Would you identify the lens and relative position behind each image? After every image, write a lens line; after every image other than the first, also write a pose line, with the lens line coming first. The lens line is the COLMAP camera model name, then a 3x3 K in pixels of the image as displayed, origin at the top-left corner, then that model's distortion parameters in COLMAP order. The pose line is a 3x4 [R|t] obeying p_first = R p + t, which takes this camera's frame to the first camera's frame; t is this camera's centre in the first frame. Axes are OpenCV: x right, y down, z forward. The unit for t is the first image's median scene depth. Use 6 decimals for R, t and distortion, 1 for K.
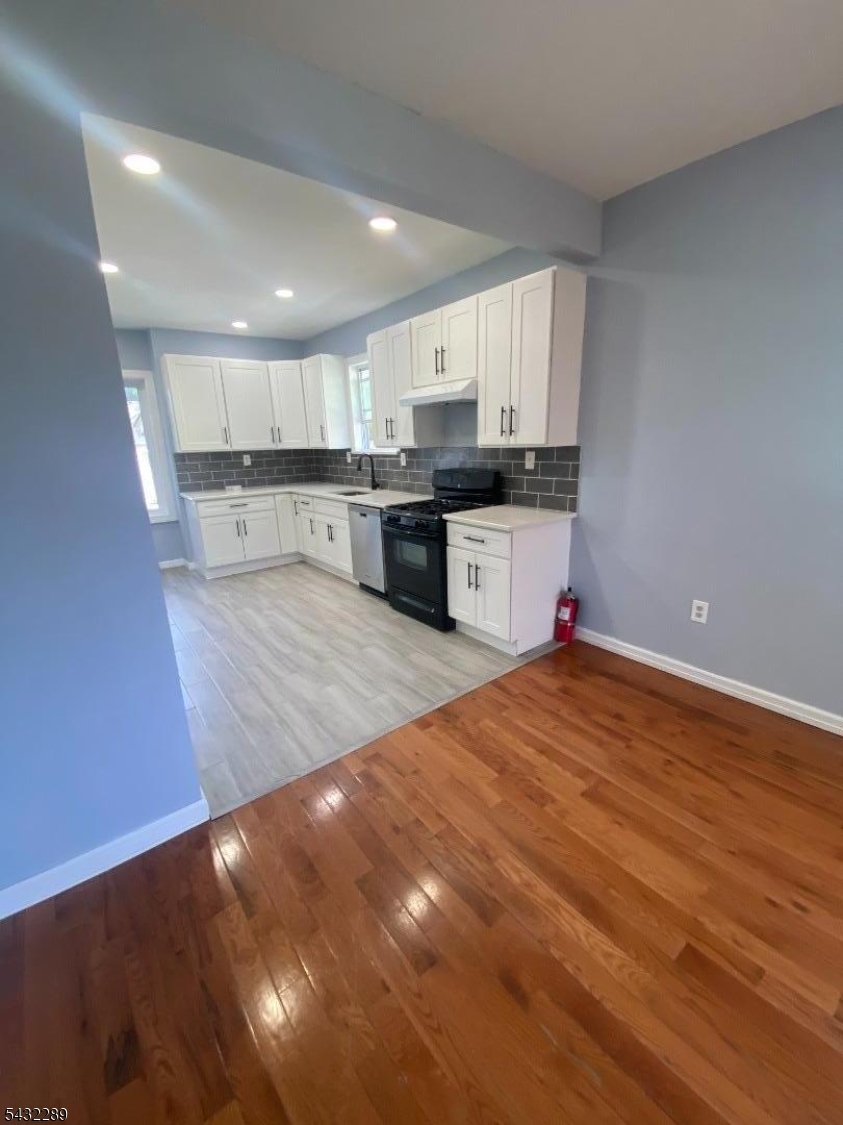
lens RADIAL K [[451.9, 0, 439.6], [0, 451.9, 576.9], [0, 0, 1]] dist [-0.006144, -0.004024]
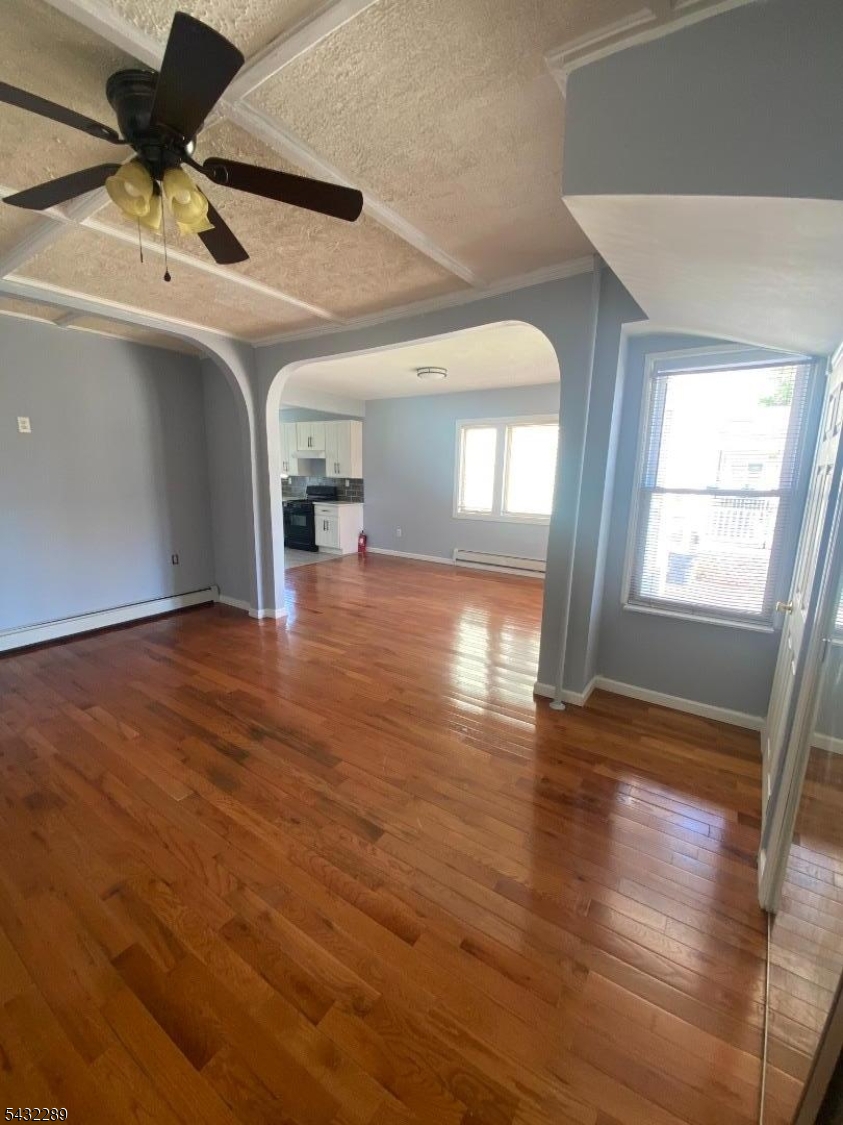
lens RADIAL K [[451.9, 0, 441.7], [0, 451.9, 563.4], [0, 0, 1]] dist [-0.006144, -0.004024]
pose [[0.950434, -0.013179, 0.310646, -0.095402], [0.039829, 0.996031, -0.079602, 0.426344], [-0.308364, 0.088029, 0.947187, -1.575281]]
